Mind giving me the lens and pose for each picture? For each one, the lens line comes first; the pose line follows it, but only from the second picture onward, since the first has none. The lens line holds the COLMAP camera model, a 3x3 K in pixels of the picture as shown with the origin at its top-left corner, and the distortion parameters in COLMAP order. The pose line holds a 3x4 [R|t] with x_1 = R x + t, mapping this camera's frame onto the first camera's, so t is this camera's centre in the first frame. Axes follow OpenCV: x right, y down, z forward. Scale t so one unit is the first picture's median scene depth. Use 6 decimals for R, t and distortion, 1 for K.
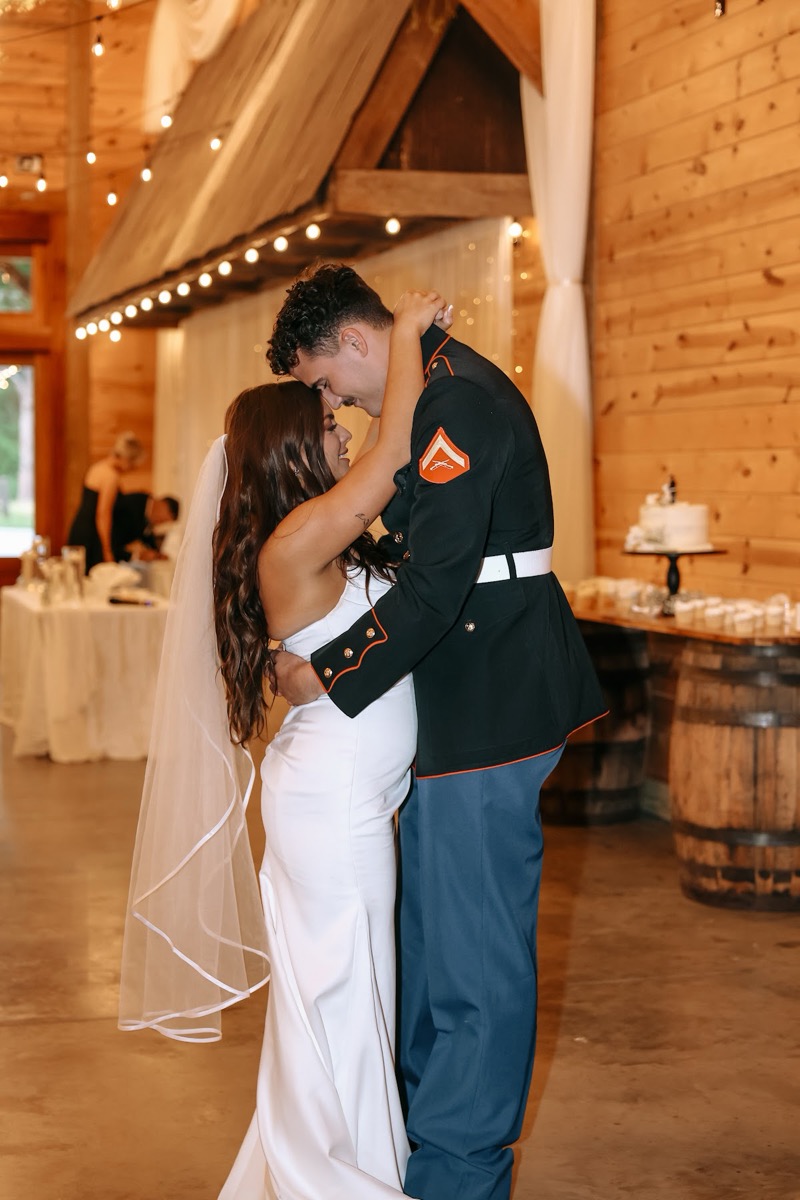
lens RADIAL K [[2015.7, 0, 400.0], [0, 2015.7, 601.7], [0, 0, 1]] dist [-0.076527, 0.000000]
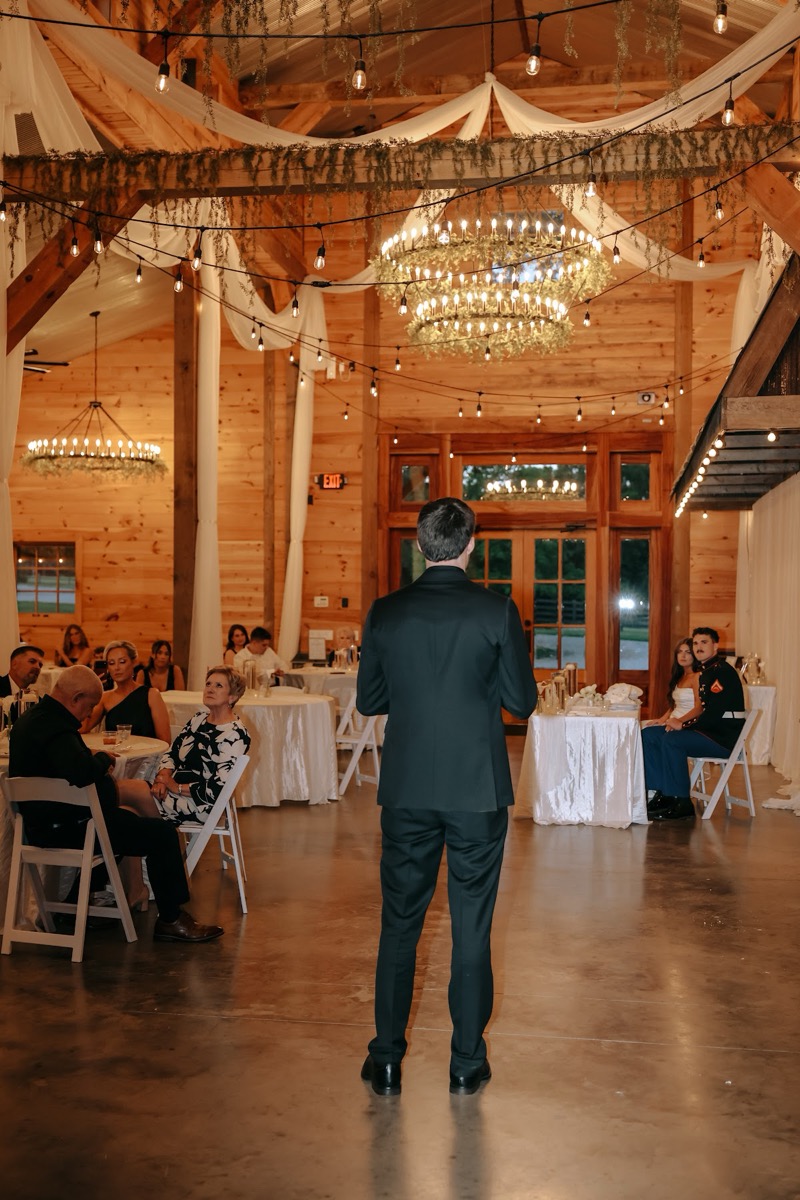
lens RADIAL K [[1389.0, 0, 400.6], [0, 1389.0, 601.5], [0, 0, 1]] dist [0.006136, 0.000000]
pose [[0.893214, -0.001318, -0.449630, 0.202978], [-0.028147, 0.997871, -0.058840, -0.018294], [0.448750, 0.065213, 0.891275, 0.081613]]
